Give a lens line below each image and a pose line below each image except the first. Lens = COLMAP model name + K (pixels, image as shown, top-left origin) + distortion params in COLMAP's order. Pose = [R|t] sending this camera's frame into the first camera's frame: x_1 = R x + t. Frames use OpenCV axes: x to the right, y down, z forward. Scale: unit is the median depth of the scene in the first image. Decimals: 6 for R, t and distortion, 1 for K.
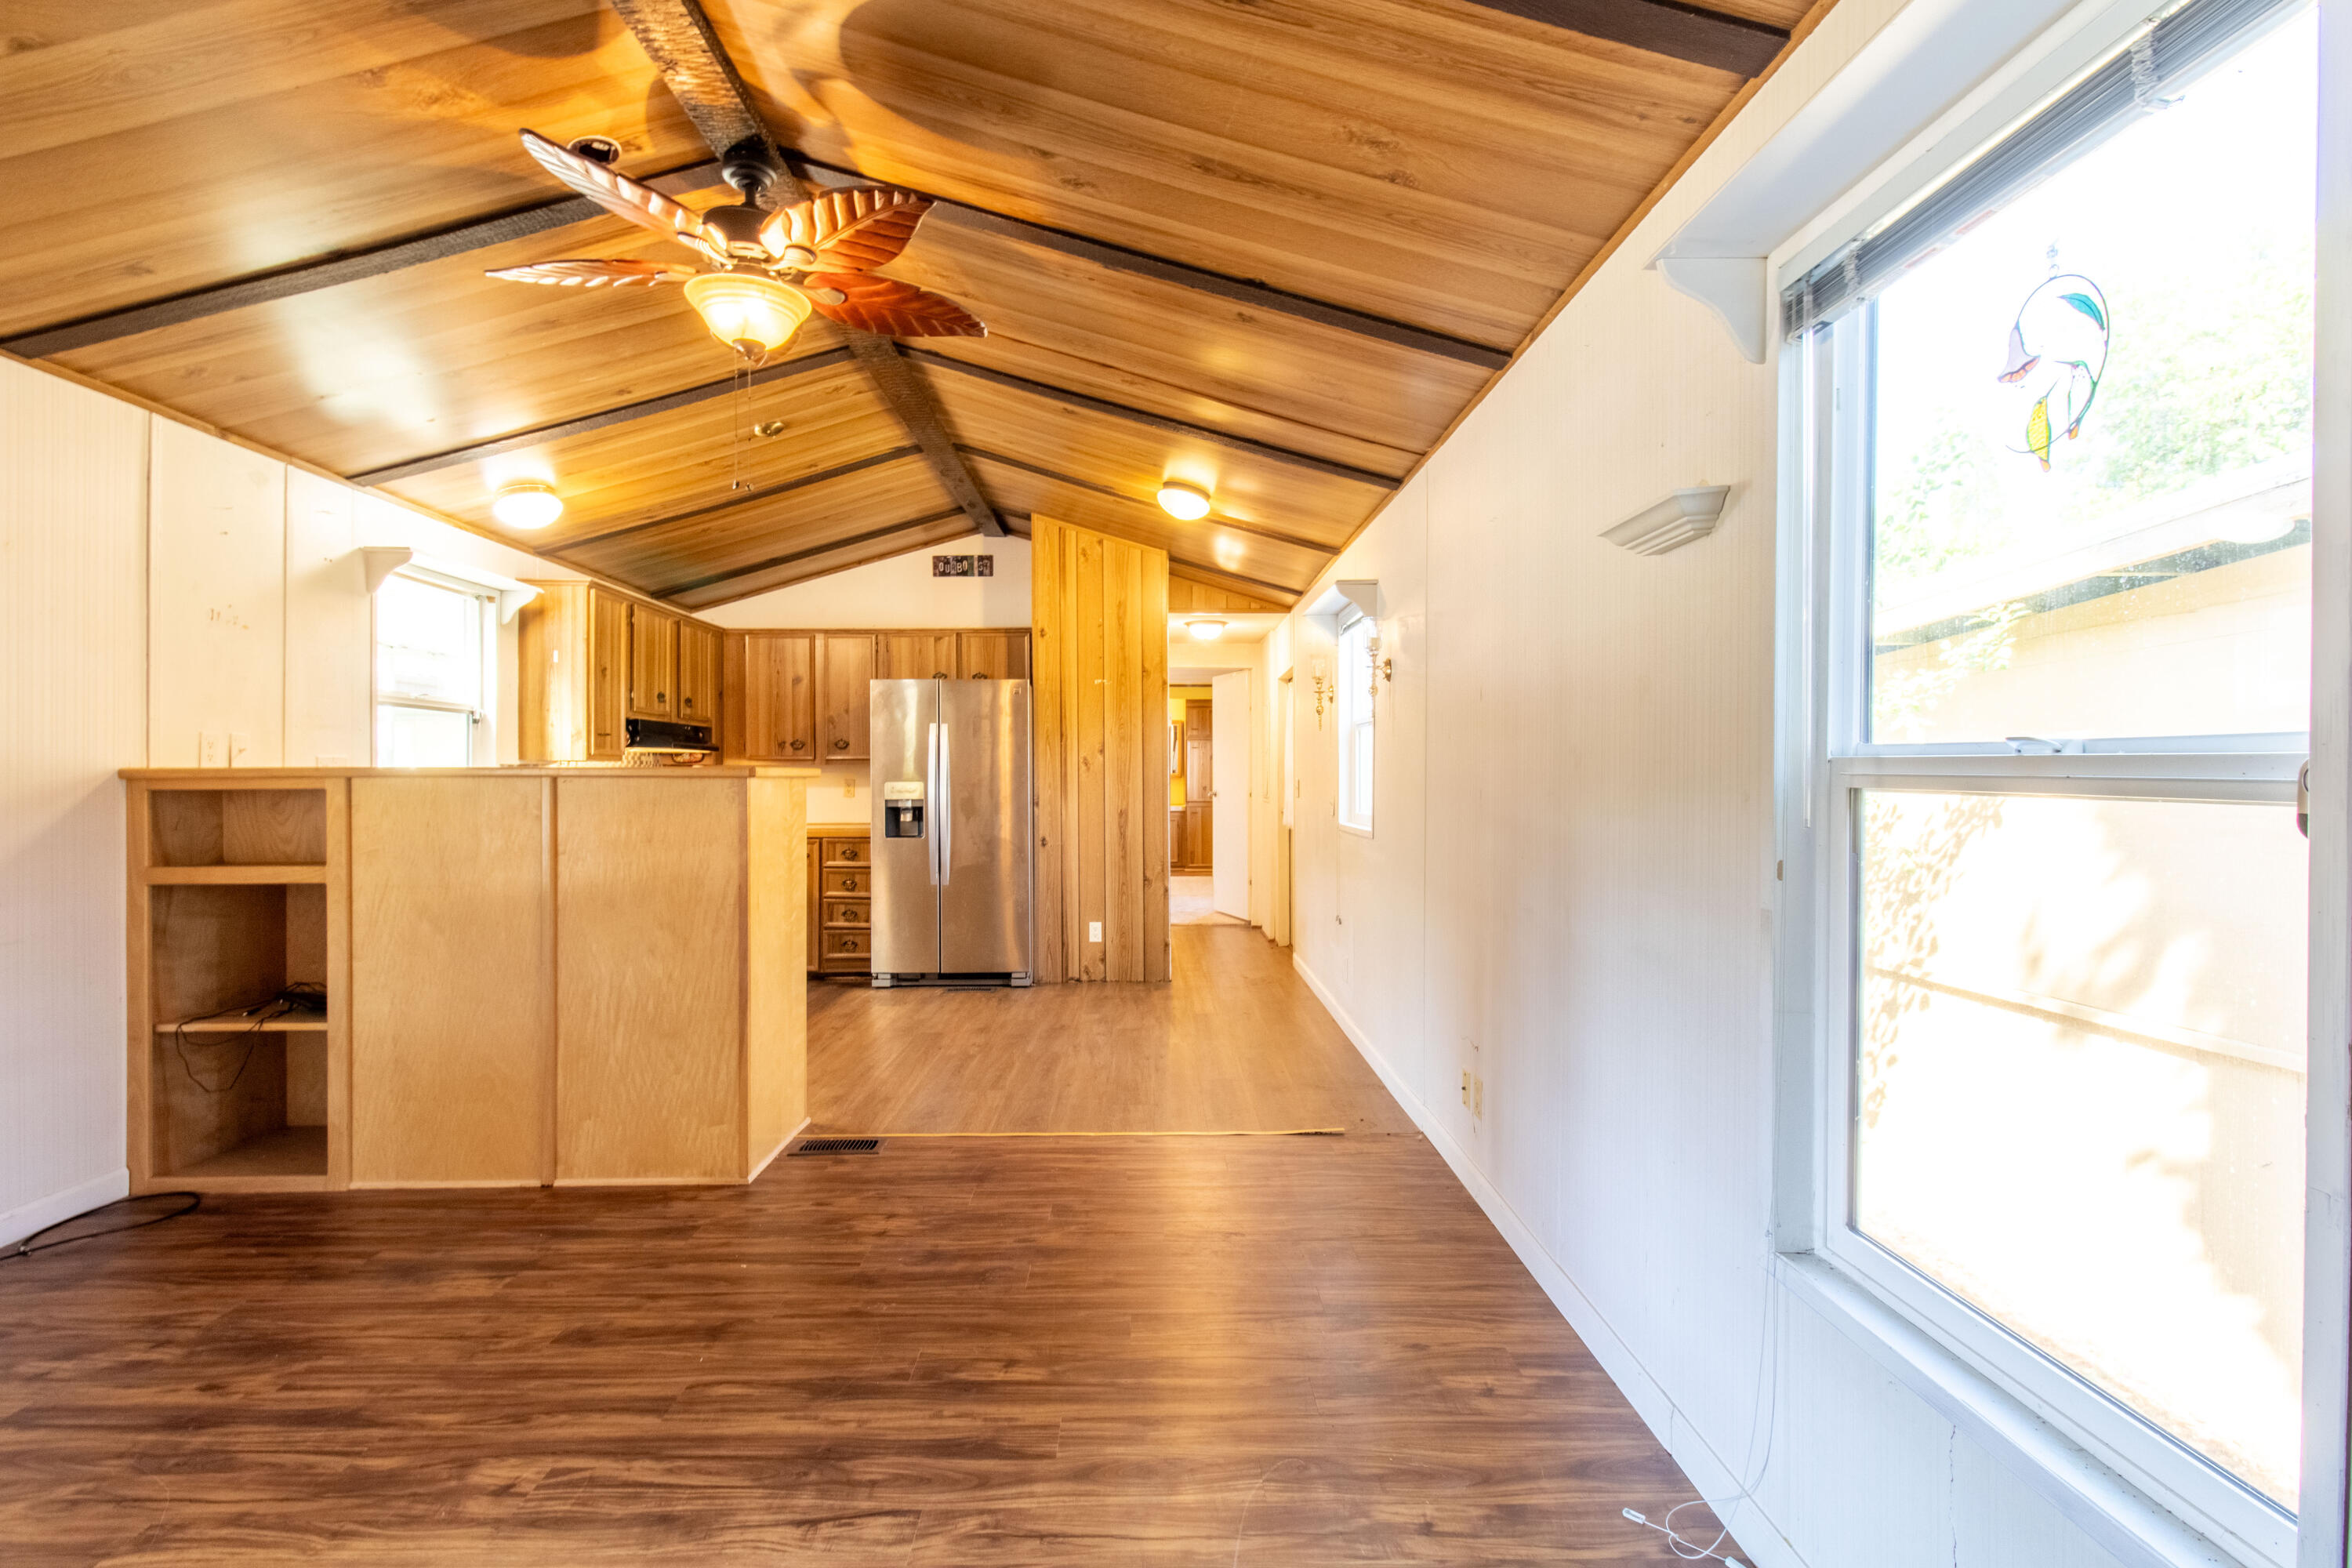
lens RADIAL K [[1038.1, 0, 1169.3], [0, 1038.1, 789.1], [0, 0, 1]] dist [-0.000315, 0.000007]
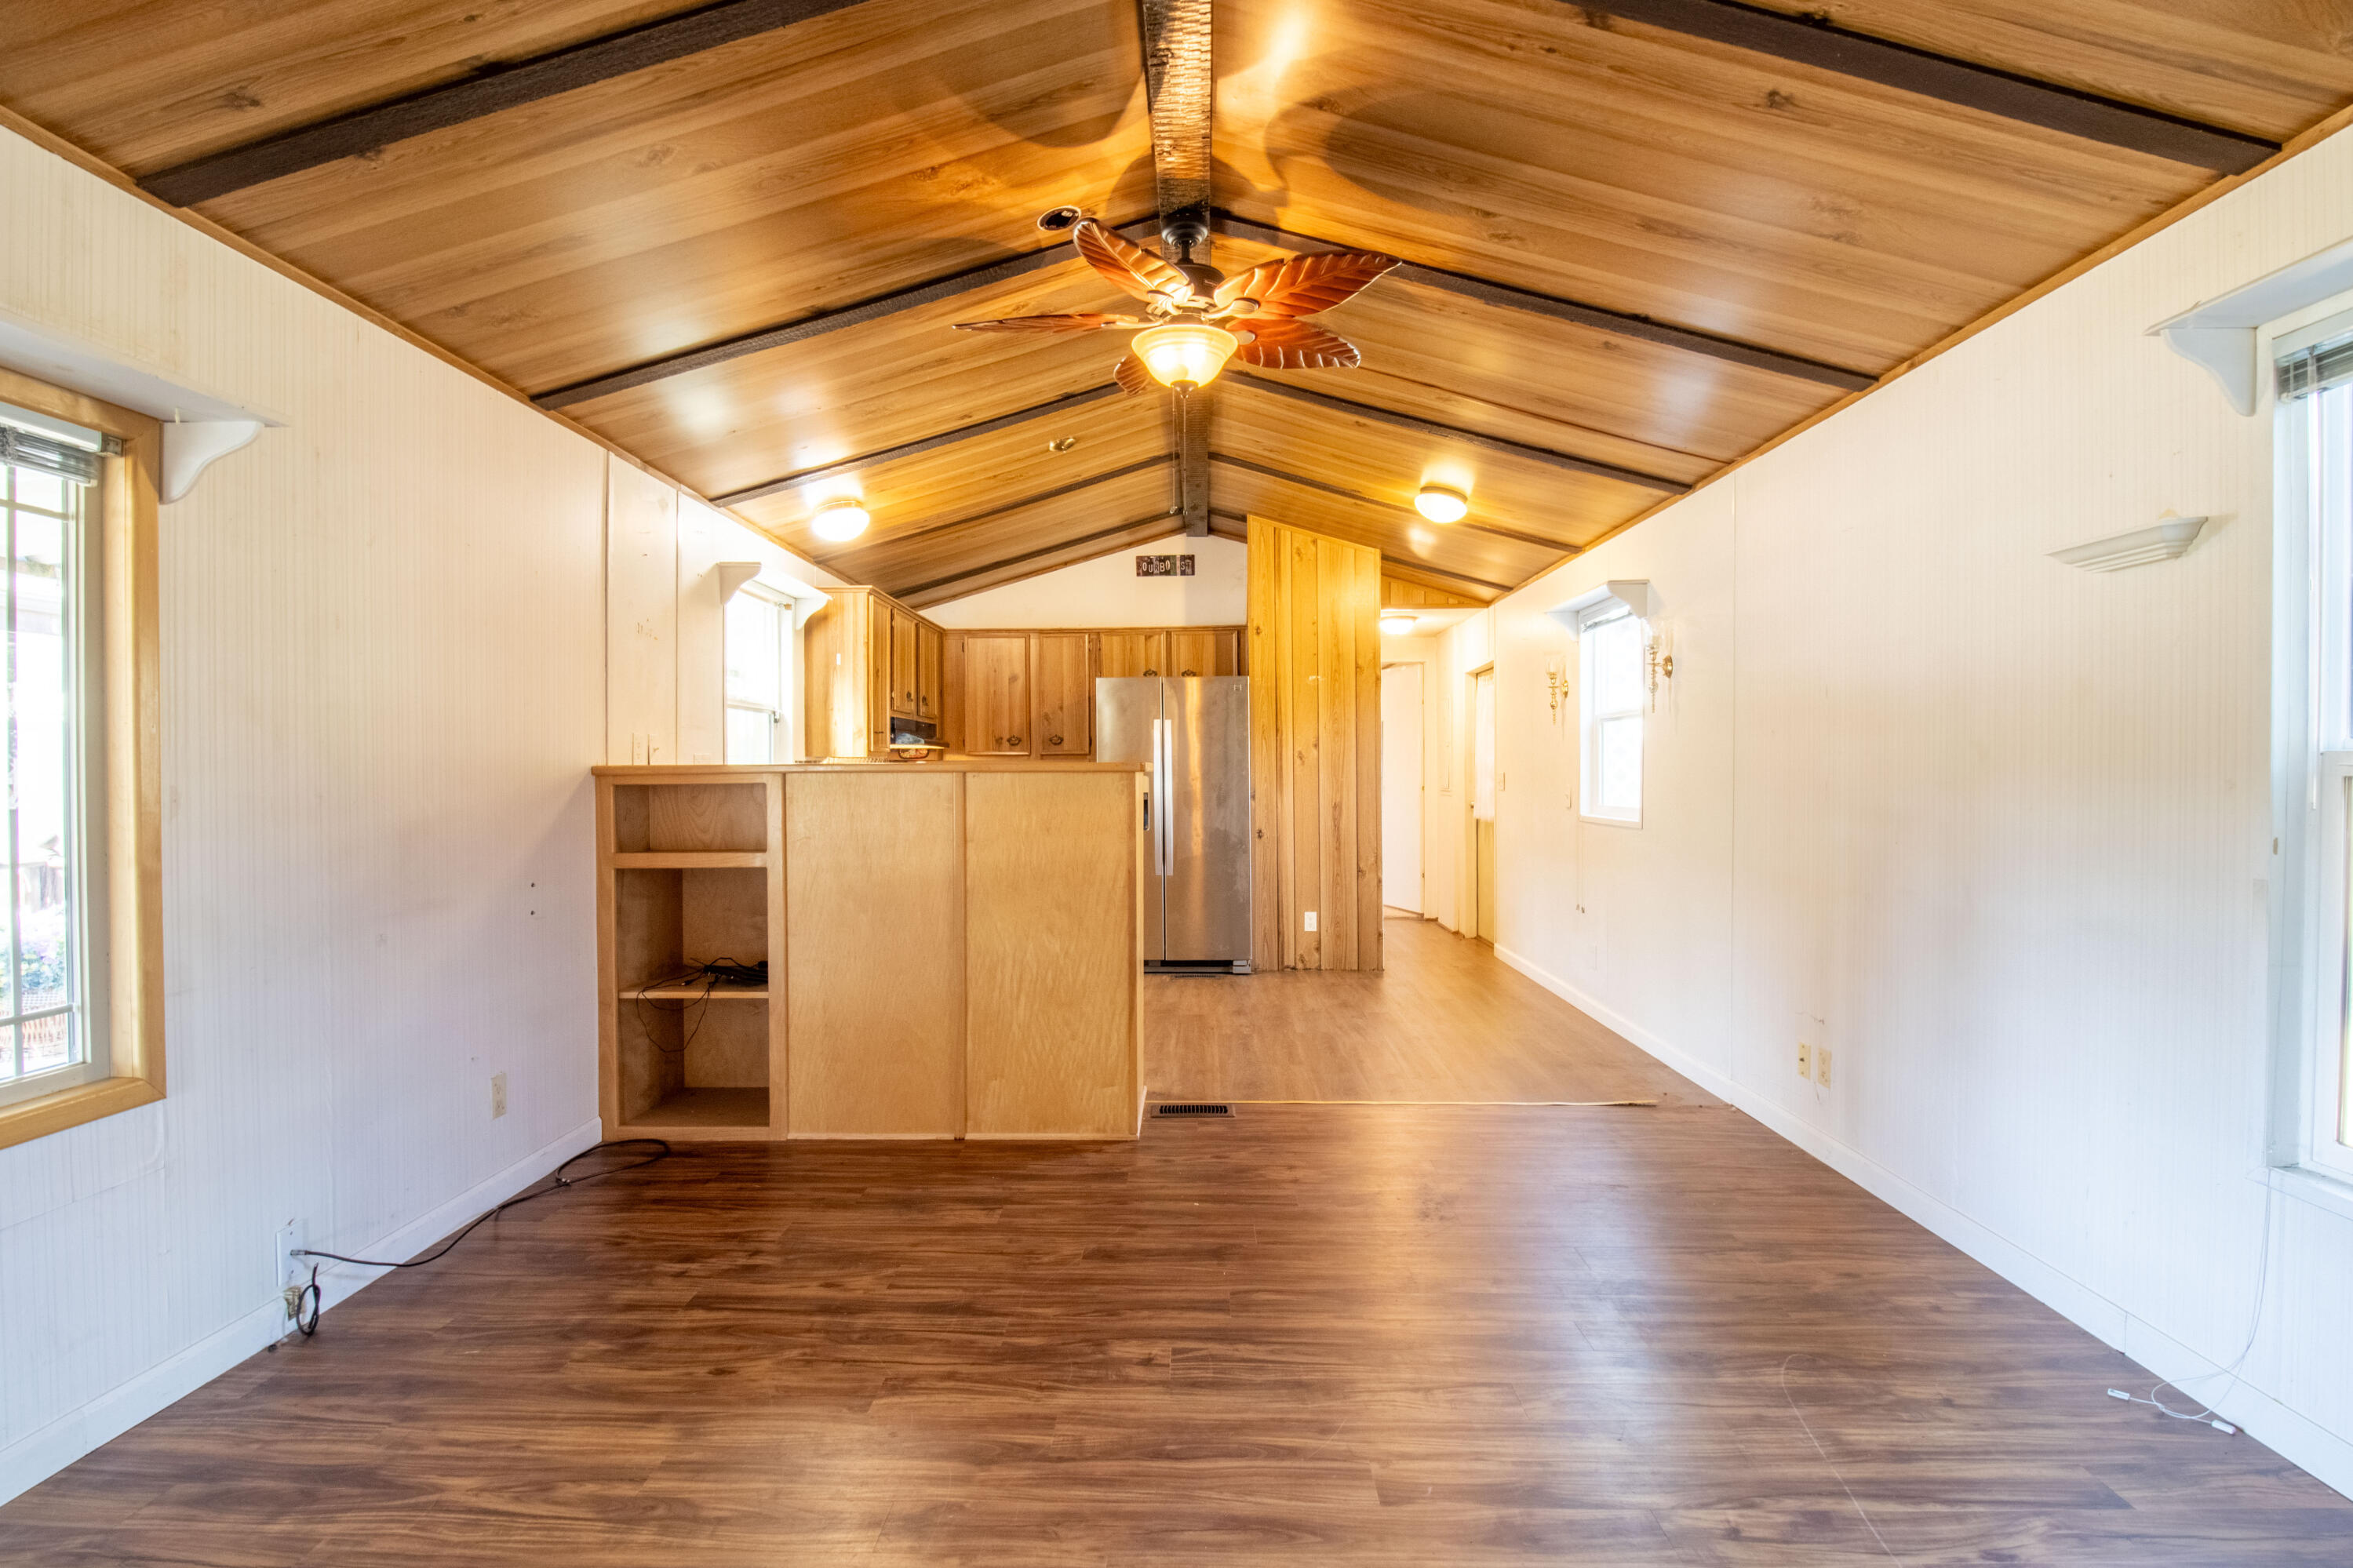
lens RADIAL K [[1079.9, 0, 1158.5], [0, 1079.9, 791.0], [0, 0, 1]] dist [-0.008037, -0.007812]
pose [[0.998627, -0.003162, -0.052288, -0.338416], [0.003508, 0.999972, 0.006539, 0.001737], [0.052266, -0.006714, 0.998611, -0.148600]]
